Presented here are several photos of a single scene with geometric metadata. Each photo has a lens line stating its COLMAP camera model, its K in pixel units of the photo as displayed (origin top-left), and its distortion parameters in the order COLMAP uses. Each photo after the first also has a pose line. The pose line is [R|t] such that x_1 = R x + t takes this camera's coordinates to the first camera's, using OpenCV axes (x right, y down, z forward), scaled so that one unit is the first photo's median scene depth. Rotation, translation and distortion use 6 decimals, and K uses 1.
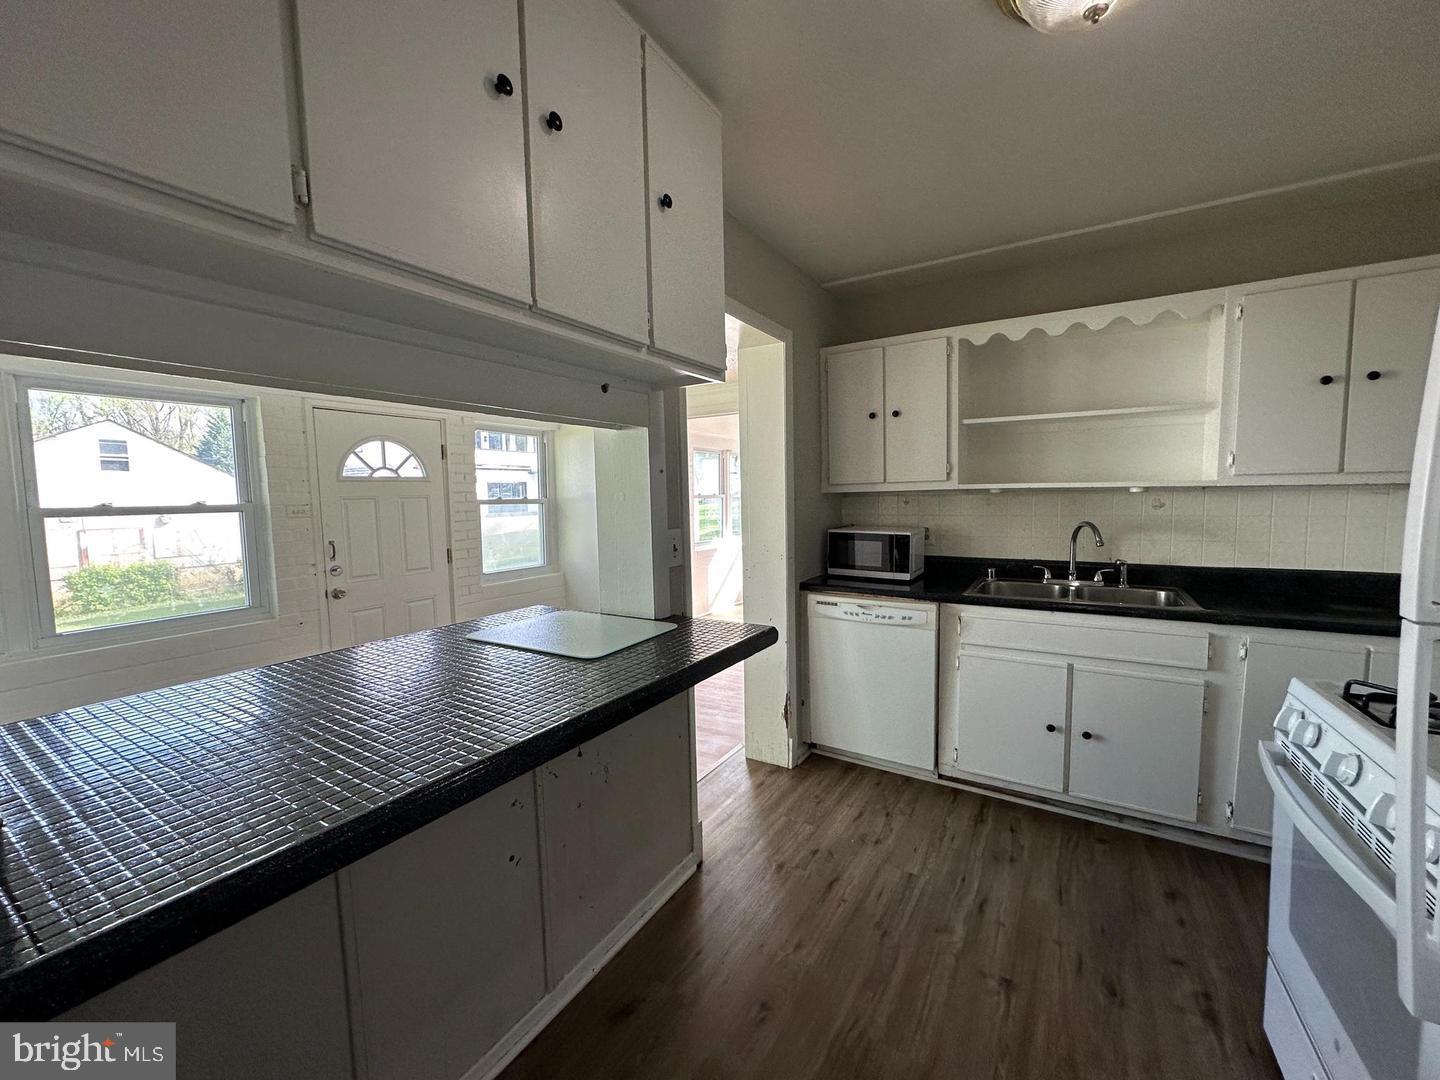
lens RADIAL K [[575.9, 0, 722.1], [0, 575.9, 538.3], [0, 0, 1]] dist [-0.003490, 0.000939]
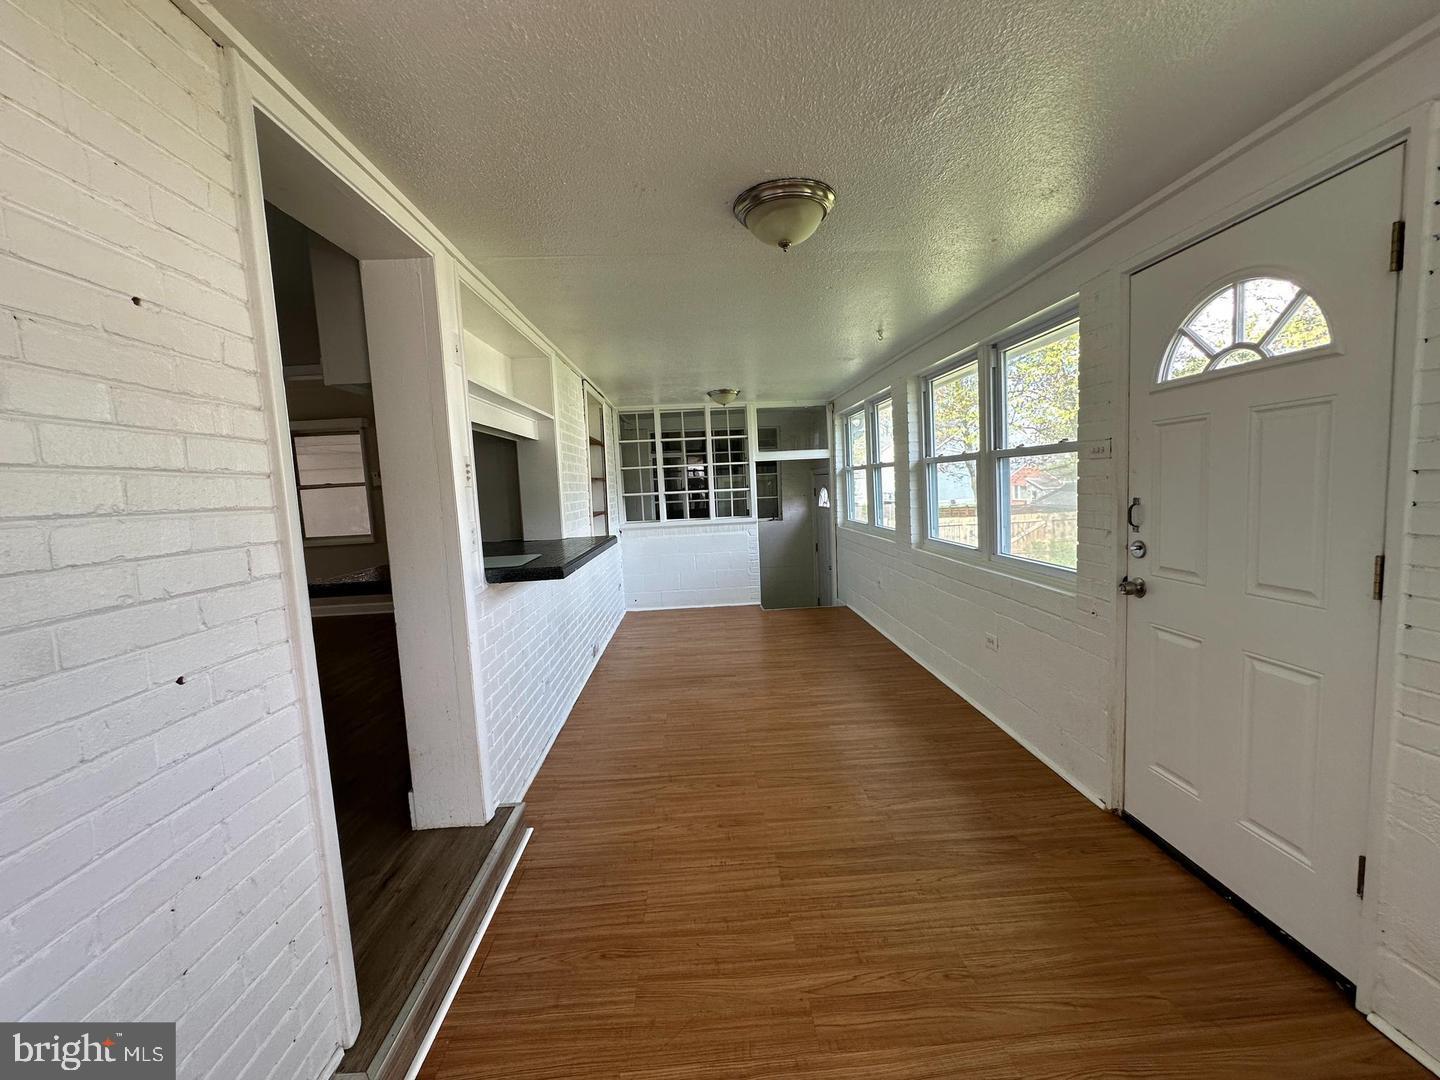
lens RADIAL K [[575.9, 0, 722.2], [0, 575.9, 537.6], [0, 0, 1]] dist [-0.003490, 0.000939]
pose [[-0.833616, 0.111684, -0.540936, 0.003286], [0.024266, 0.985804, 0.166138, -0.087059], [0.551812, 0.125369, -0.824492, 1.703469]]
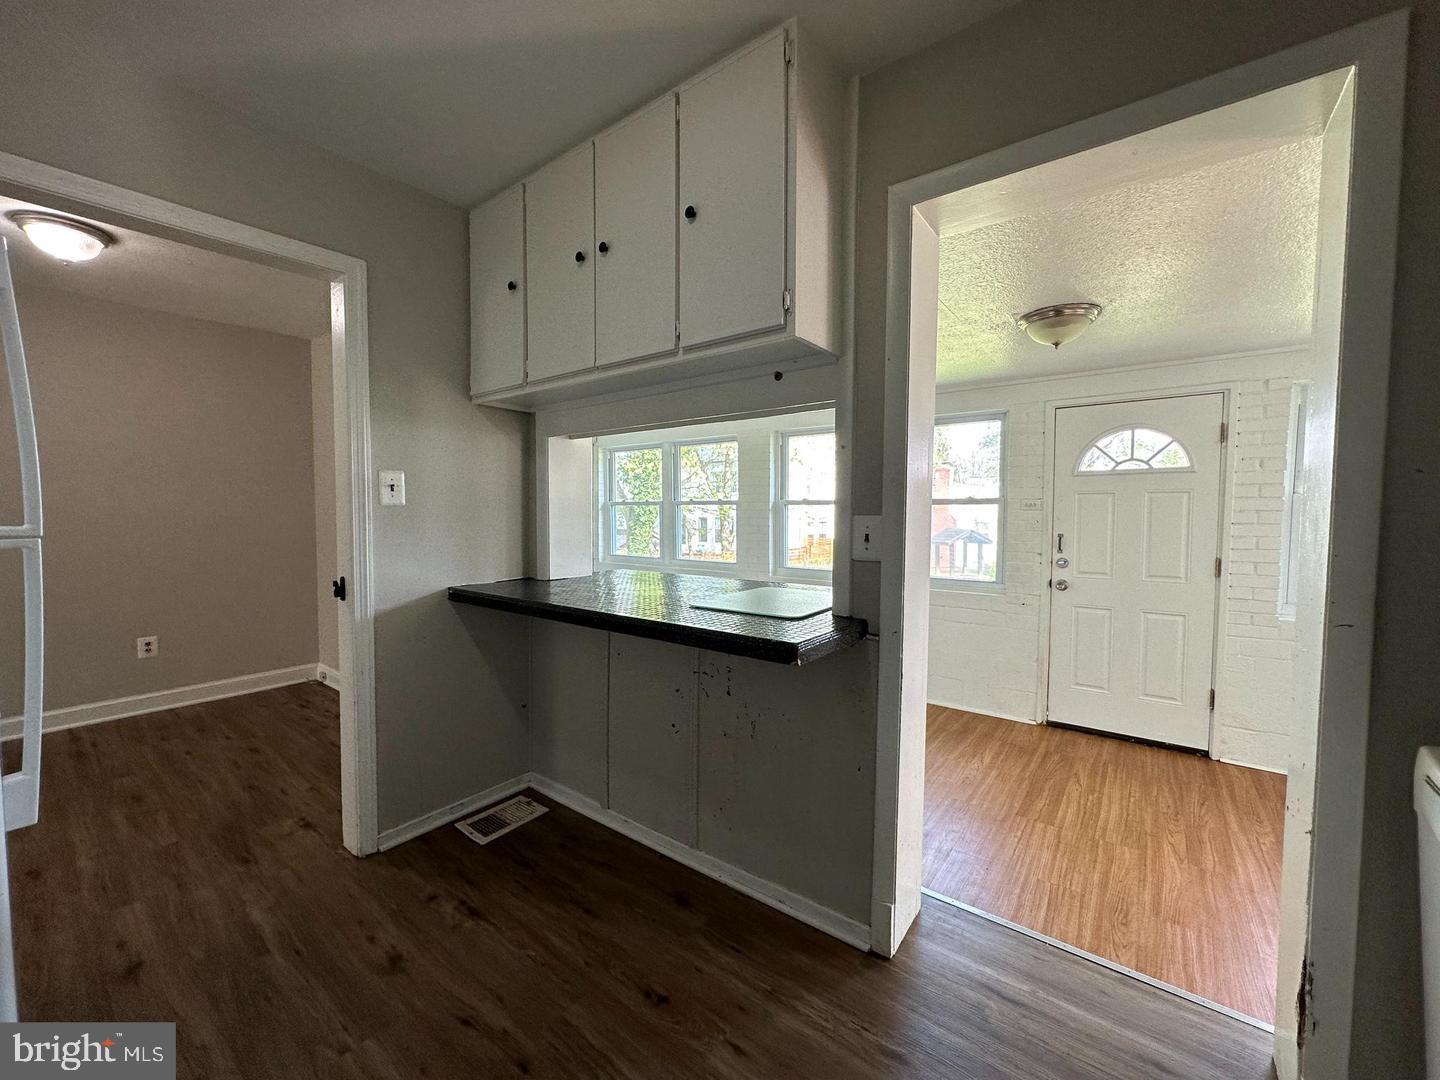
lens RADIAL K [[575.9, 0, 714.2], [0, 575.9, 538.2], [0, 0, 1]] dist [-0.003490, 0.000939]
pose [[-0.114788, 0.062424, -0.991427, 0.576720], [-0.076238, 0.994527, 0.071446, -0.019049], [0.990460, 0.083785, -0.109401, 0.667820]]
